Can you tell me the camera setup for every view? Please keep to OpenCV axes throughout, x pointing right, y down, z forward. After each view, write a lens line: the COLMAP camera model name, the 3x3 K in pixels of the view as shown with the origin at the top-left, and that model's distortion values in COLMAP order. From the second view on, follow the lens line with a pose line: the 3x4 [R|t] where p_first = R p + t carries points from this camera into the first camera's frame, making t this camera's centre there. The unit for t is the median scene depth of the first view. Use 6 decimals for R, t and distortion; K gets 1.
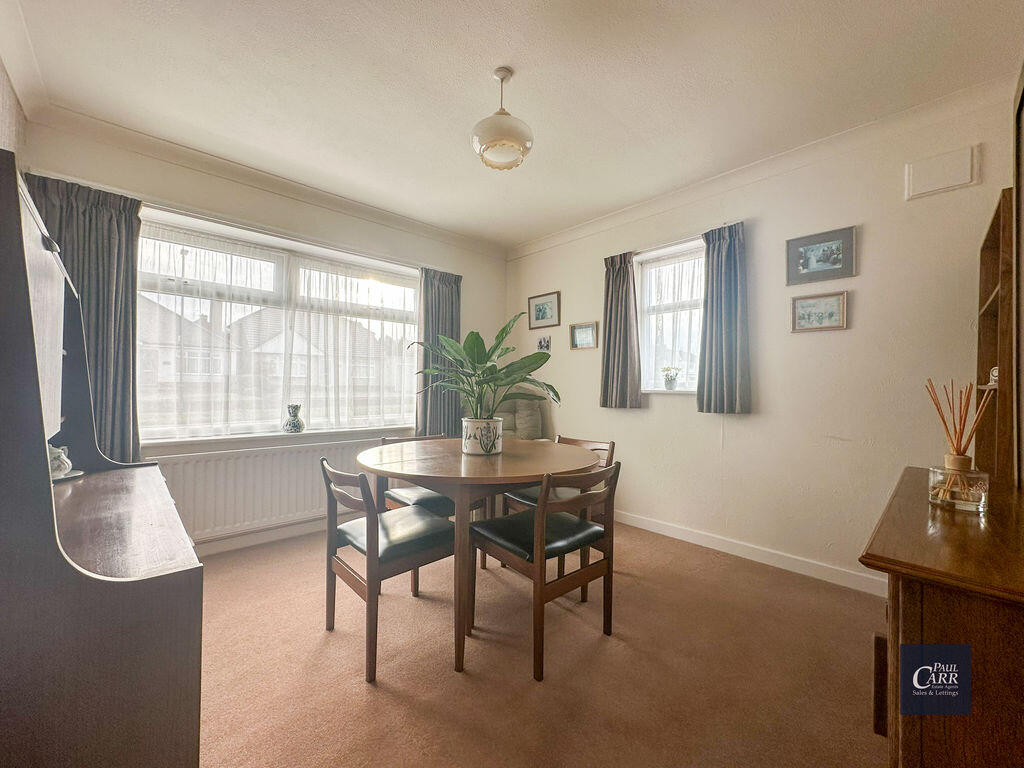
lens RADIAL K [[408.9, 0, 514.7], [0, 408.9, 383.8], [0, 0, 1]] dist [-0.000596, 0.000091]
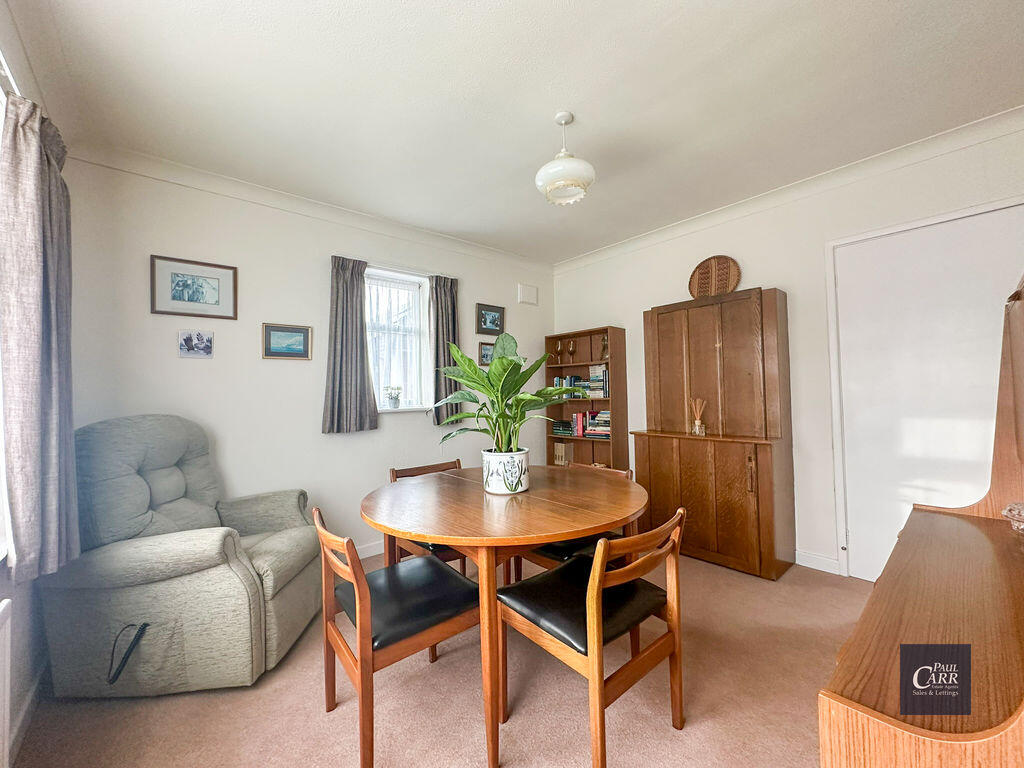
lens RADIAL K [[410.3, 0, 510.2], [0, 410.3, 381.1], [0, 0, 1]] dist [-0.001486, -0.000038]
pose [[0.035764, 0.013243, 0.999273, -0.758103], [0.012314, 0.999830, -0.013691, -0.041759], [-0.999284, 0.012795, 0.035595, 0.767555]]
